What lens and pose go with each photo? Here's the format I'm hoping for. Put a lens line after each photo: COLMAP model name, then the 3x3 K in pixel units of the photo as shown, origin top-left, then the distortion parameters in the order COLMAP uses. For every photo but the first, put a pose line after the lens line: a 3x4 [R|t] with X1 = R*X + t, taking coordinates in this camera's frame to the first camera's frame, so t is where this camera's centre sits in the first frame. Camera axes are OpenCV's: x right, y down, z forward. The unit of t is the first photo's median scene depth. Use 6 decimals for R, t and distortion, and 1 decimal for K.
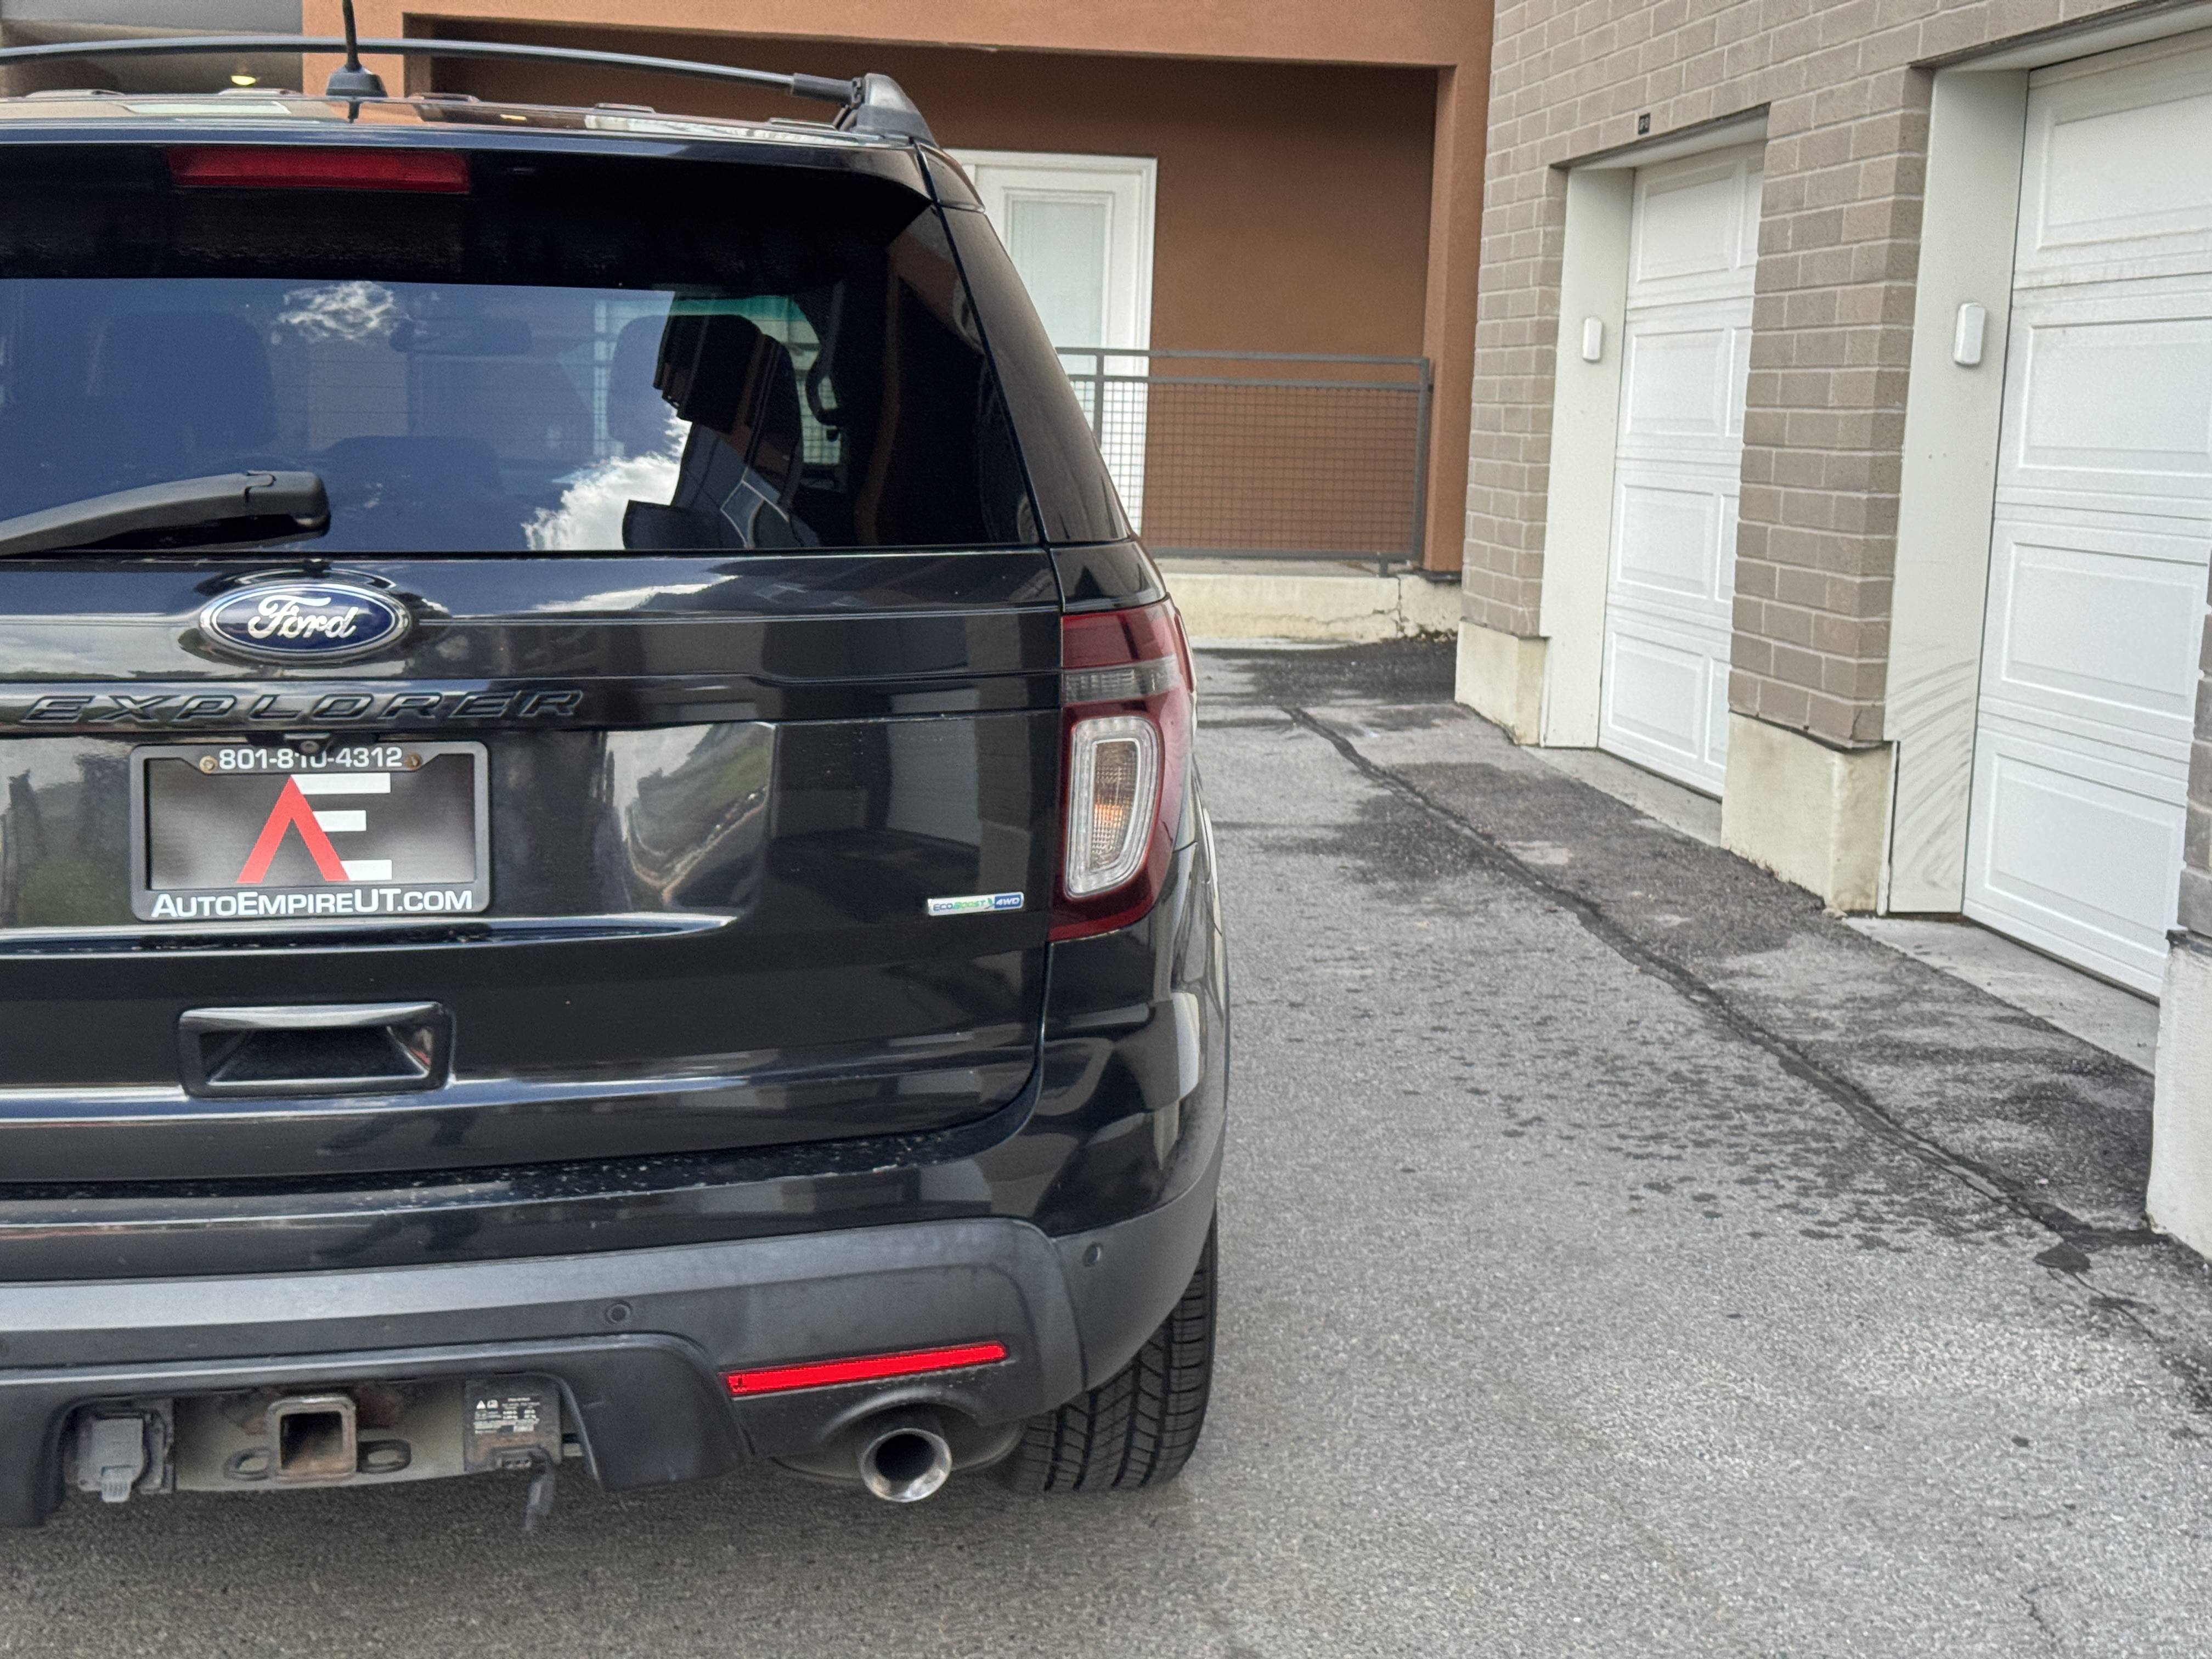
lens RADIAL K [[3136.5, 0, 1085.6], [0, 3136.5, 779.9], [0, 0, 1]] dist [0.127589, 0.000000]
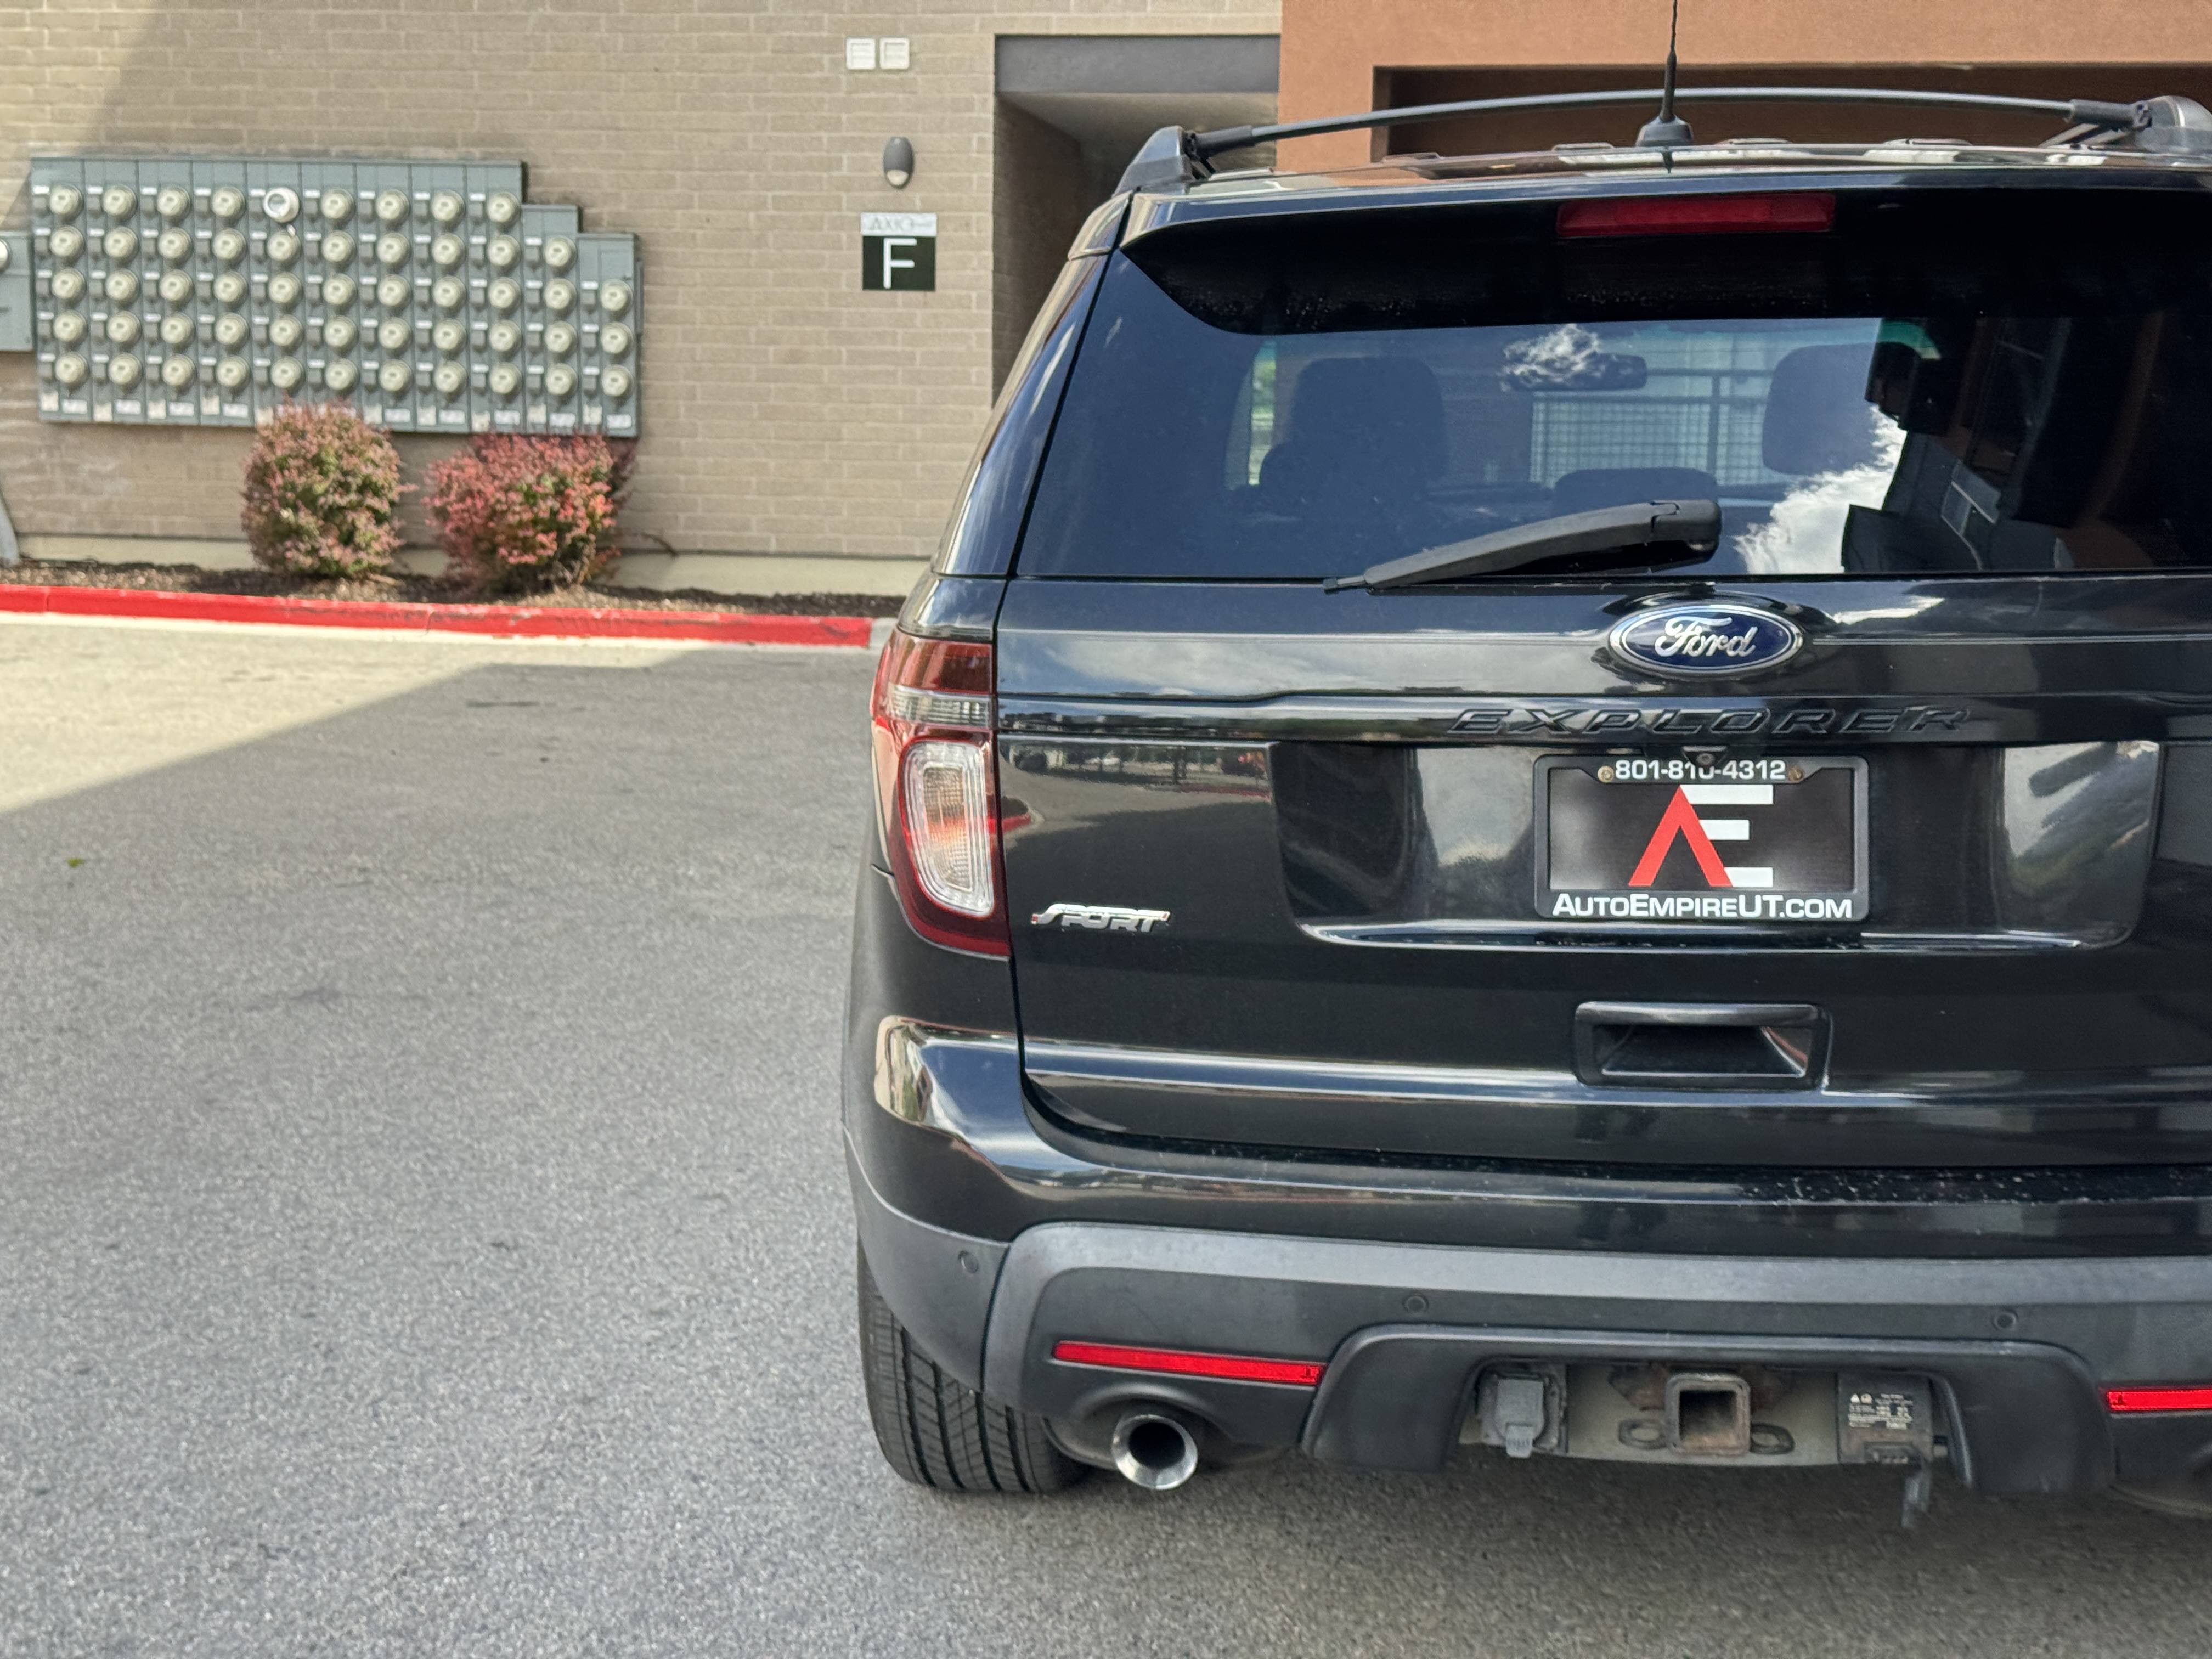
lens RADIAL K [[3136.5, 0, 1026.9], [0, 3136.5, 730.4], [0, 0, 1]] dist [0.127589, 0.000000]
pose [[0.964914, 0.014056, -0.262191, -0.184823], [-0.020351, 0.999566, -0.021309, 0.007063], [0.261778, 0.025897, 0.964781, -0.080390]]
